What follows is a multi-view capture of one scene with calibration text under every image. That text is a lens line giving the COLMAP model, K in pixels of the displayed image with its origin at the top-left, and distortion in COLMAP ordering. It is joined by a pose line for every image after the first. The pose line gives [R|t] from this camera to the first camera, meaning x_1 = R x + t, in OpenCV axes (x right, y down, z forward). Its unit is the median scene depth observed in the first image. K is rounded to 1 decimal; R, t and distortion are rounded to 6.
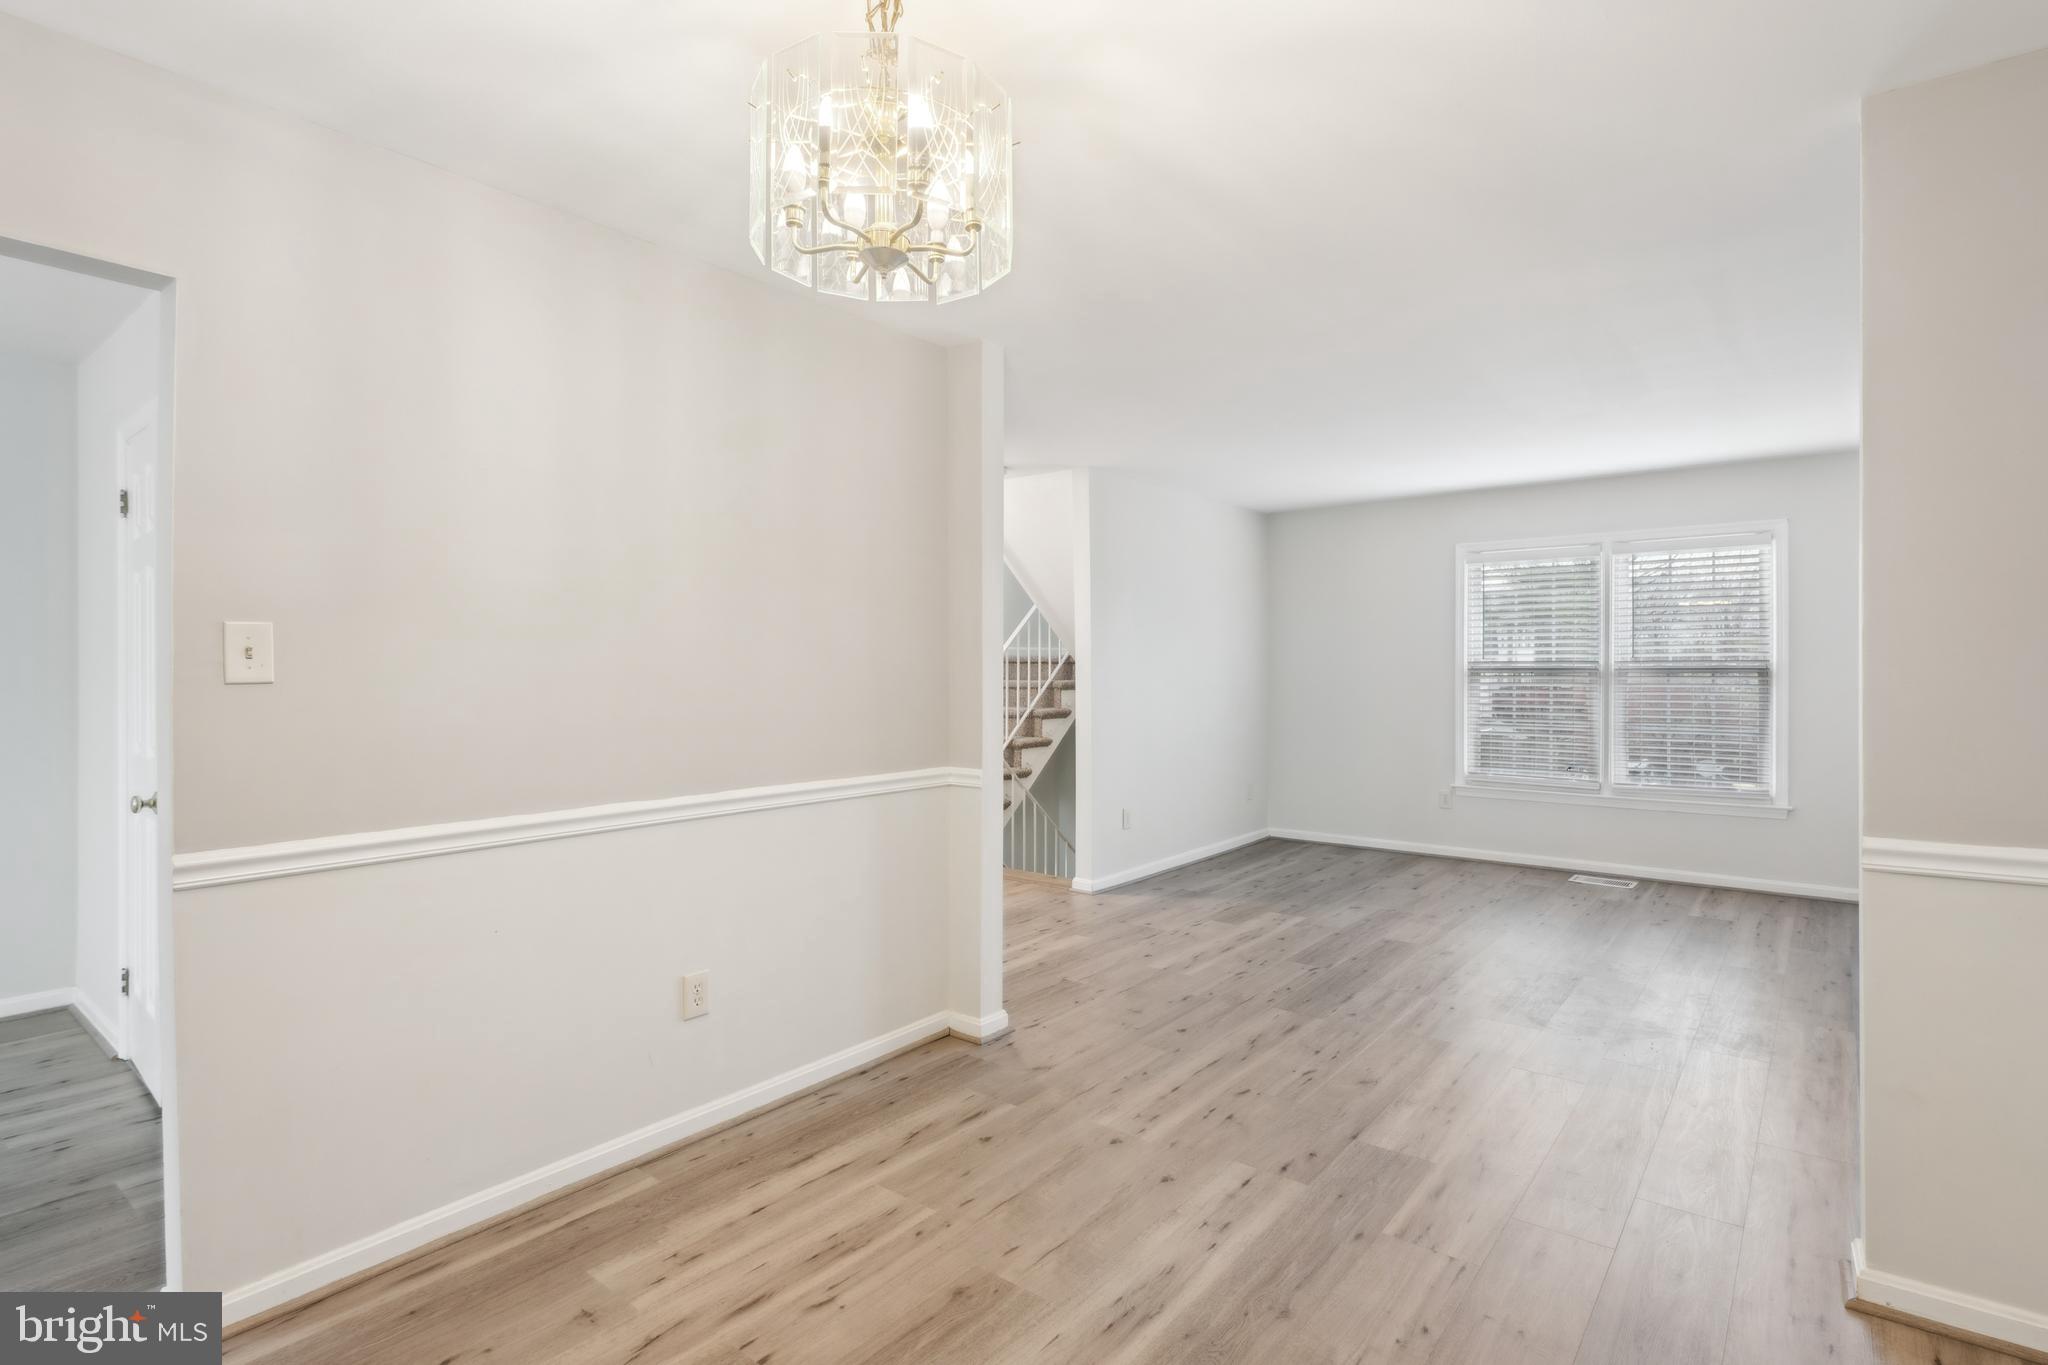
lens RADIAL K [[996.1, 0, 1042.4], [0, 996.1, 672.4], [0, 0, 1]] dist [0.003771, 0.000887]
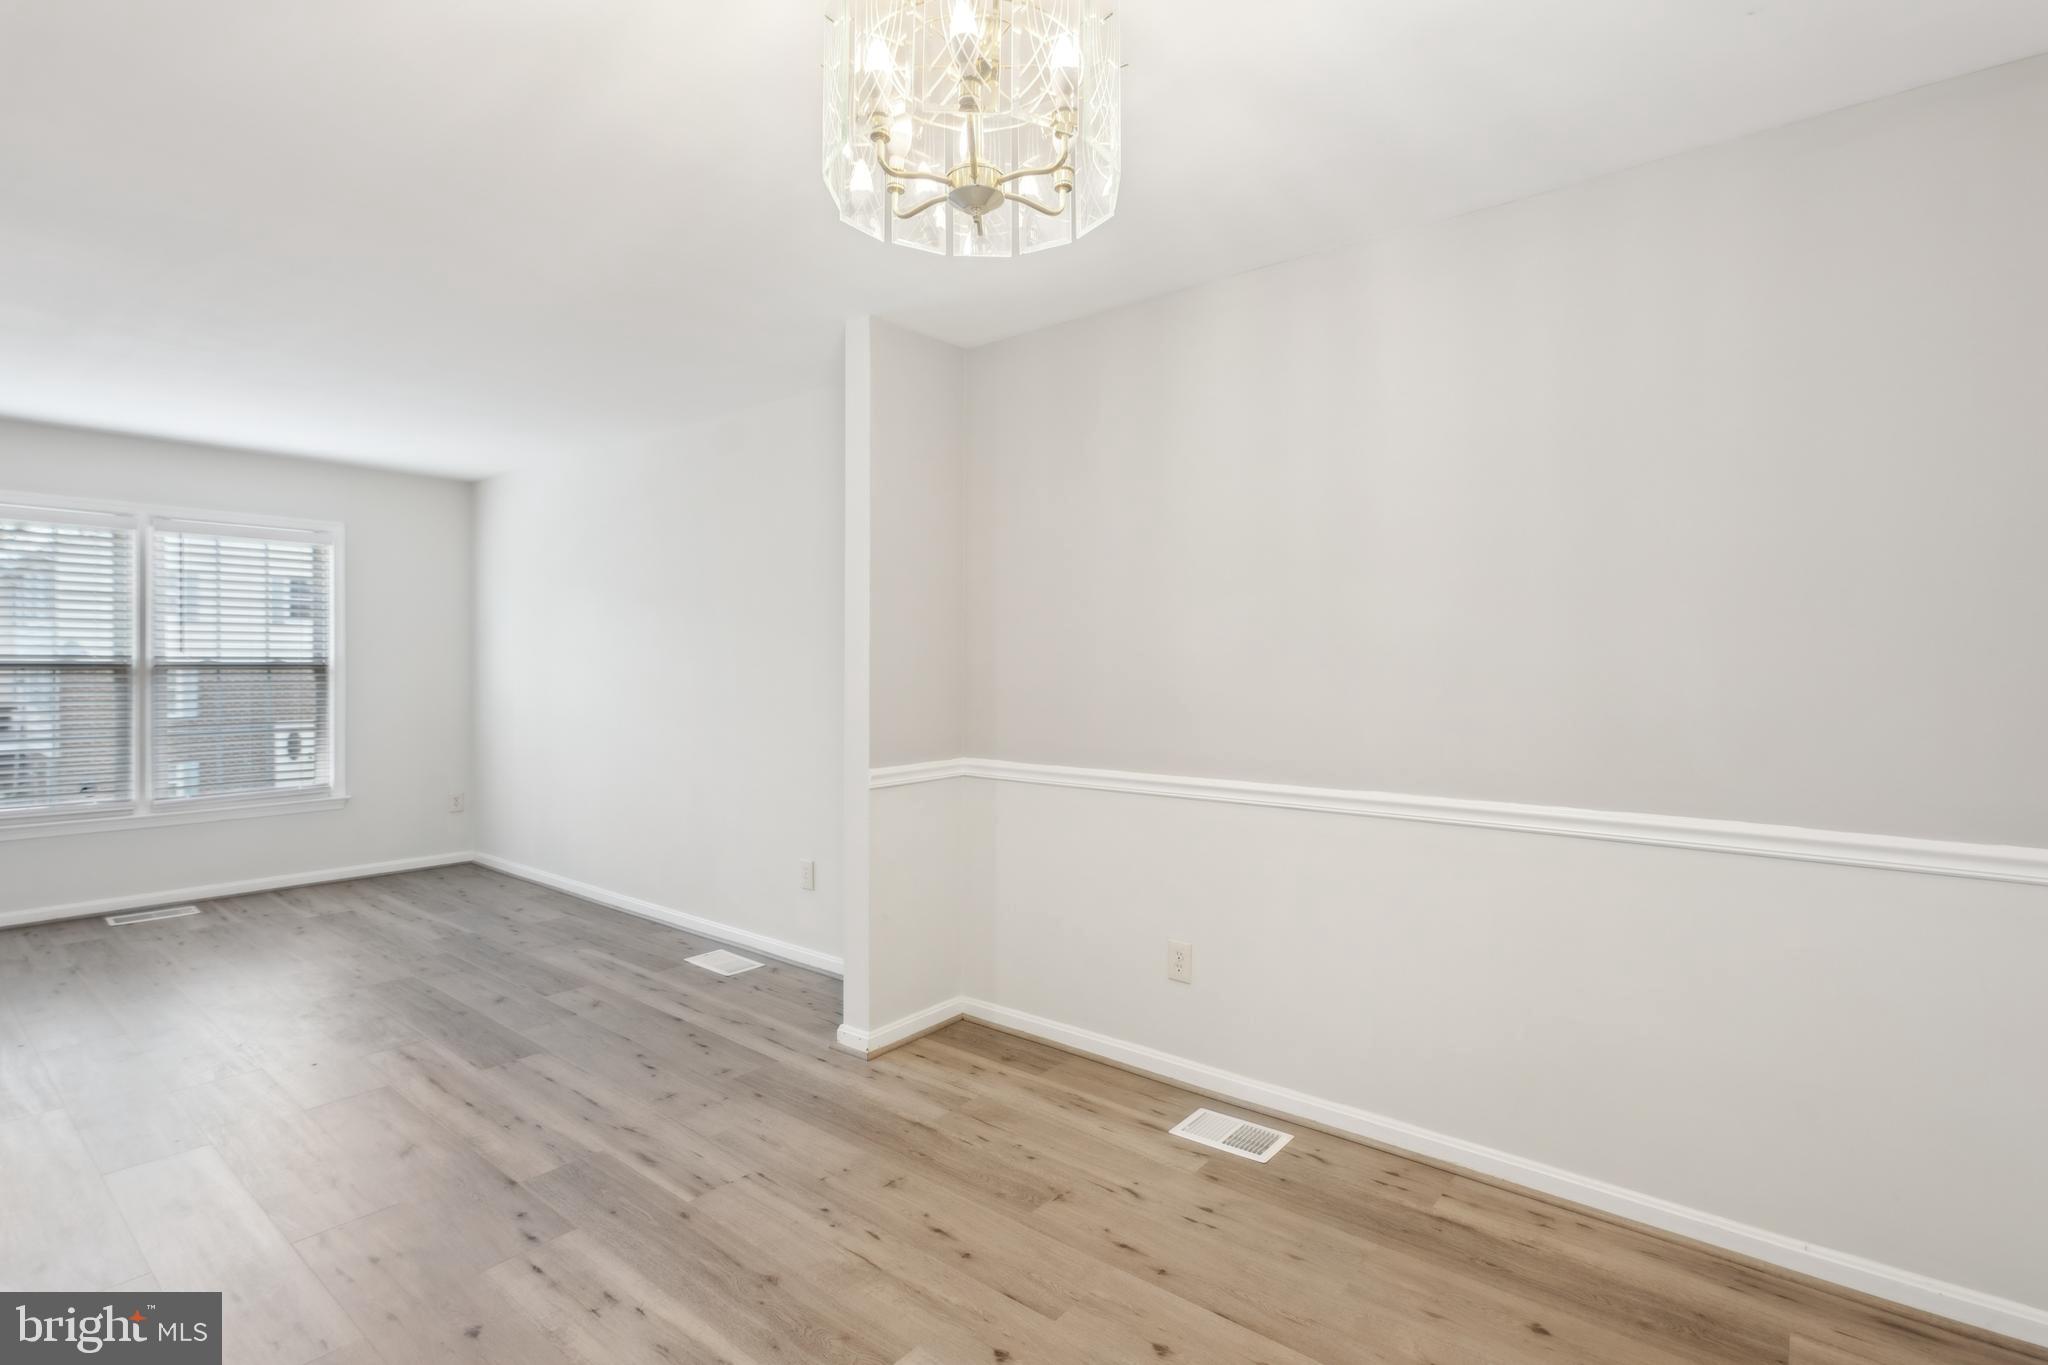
lens RADIAL K [[996.1, 0, 1042.4], [0, 996.1, 672.4], [0, 0, 1]] dist [0.003771, 0.000887]
pose [[0.012677, -0.007680, 0.999890, -0.276087], [-0.001344, 0.999969, 0.007698, -0.005102], [-0.999919, -0.001441, 0.012666, 0.234225]]
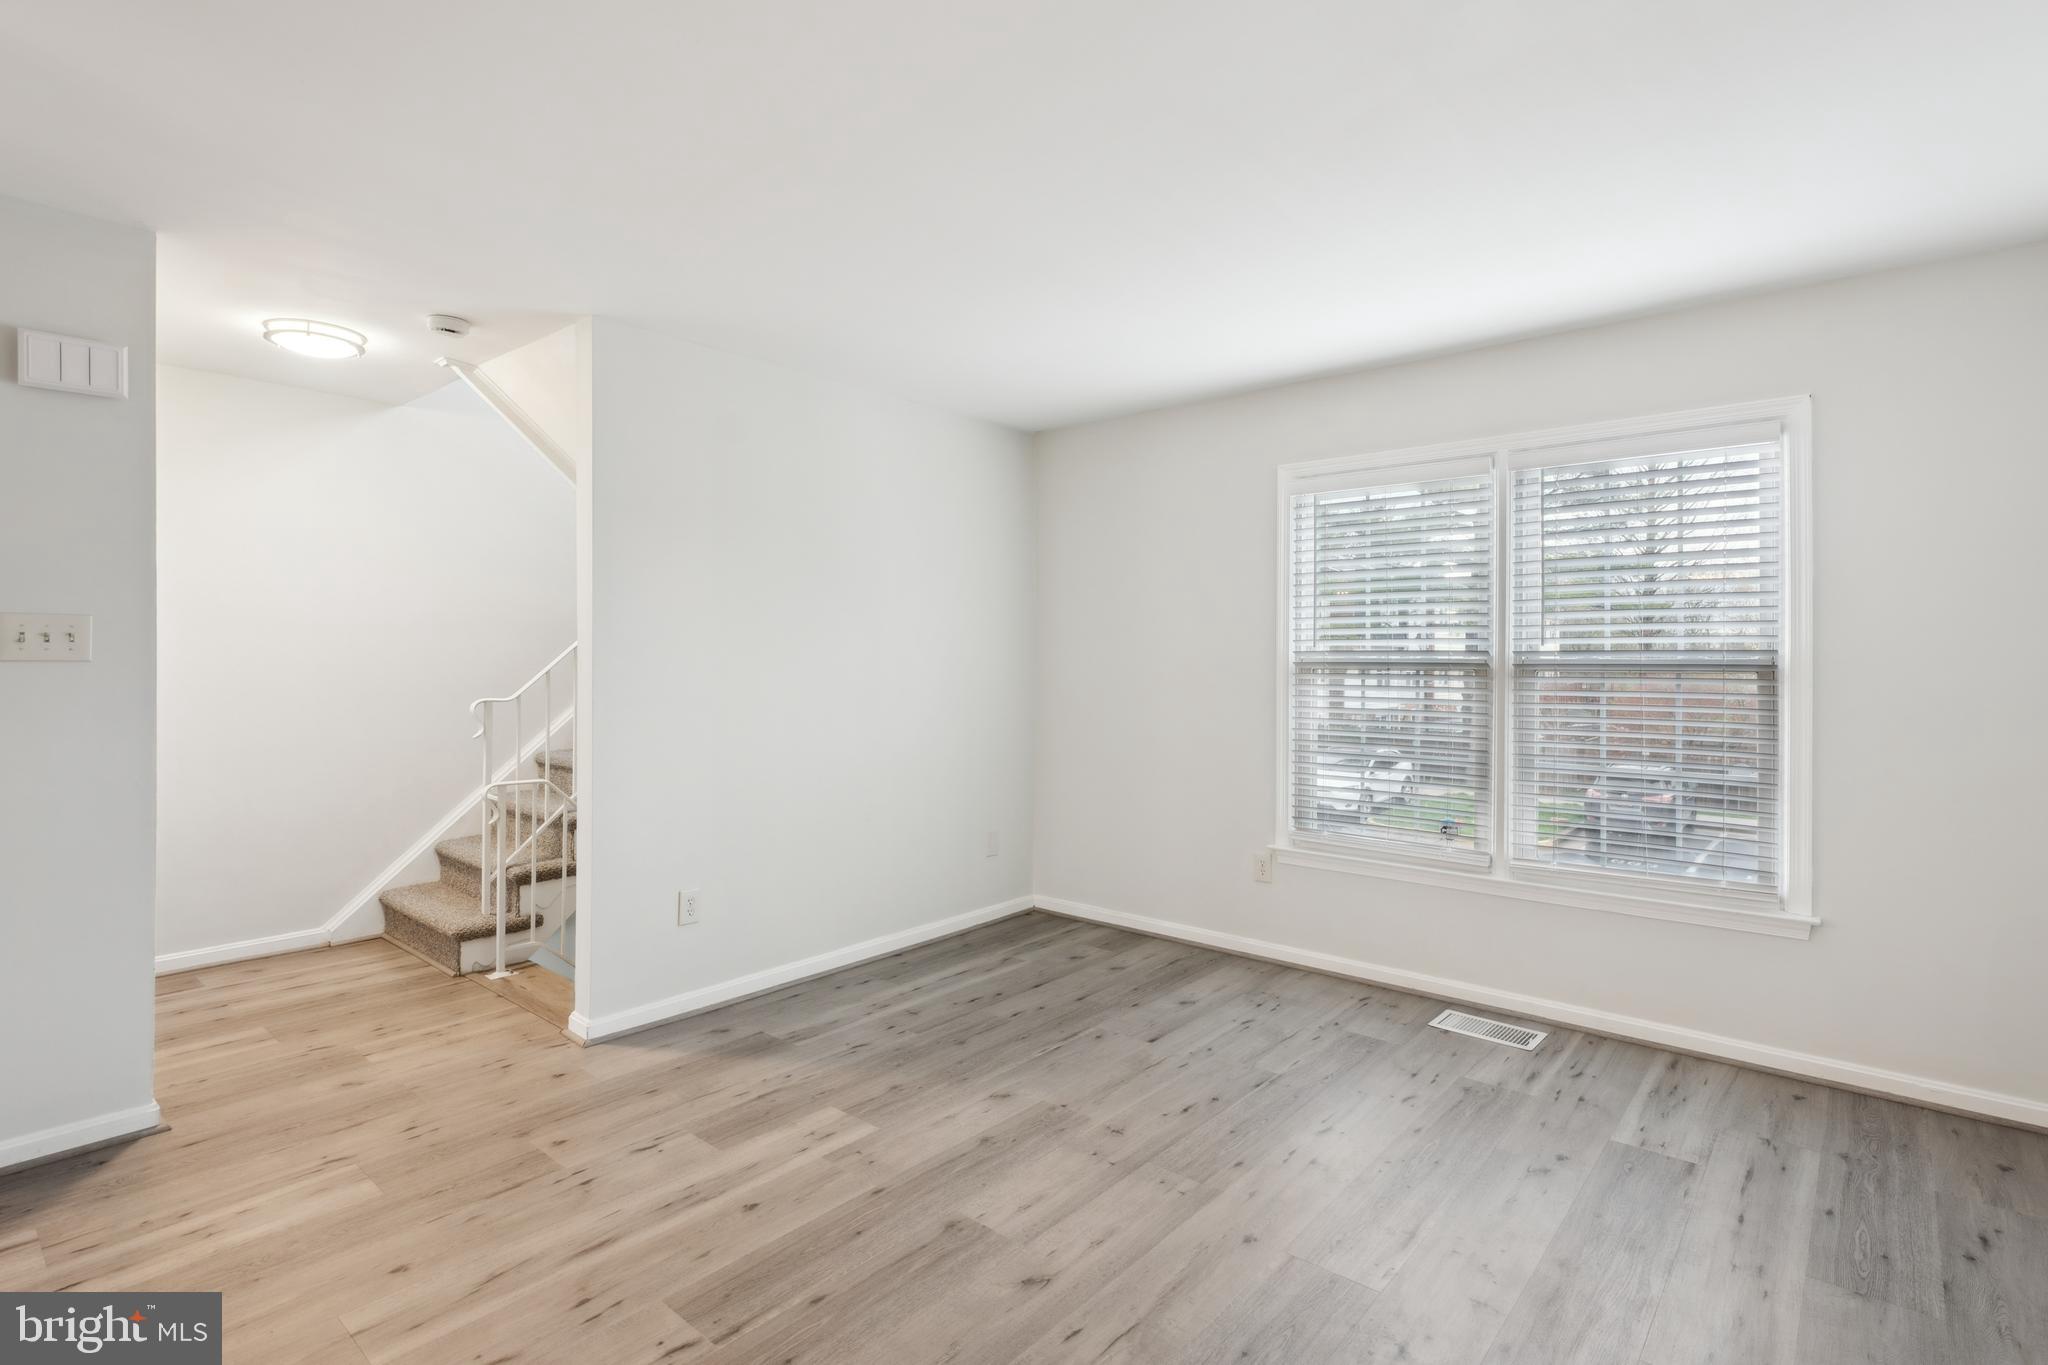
lens RADIAL K [[997.6, 0, 1020.7], [0, 997.6, 659.5], [0, 0, 1]] dist [-0.001102, -0.000315]
pose [[0.999173, 0.004999, -0.040360, 0.314807], [-0.005213, 0.999973, -0.005177, -0.001540], [0.040333, 0.005383, 0.999172, 0.409894]]
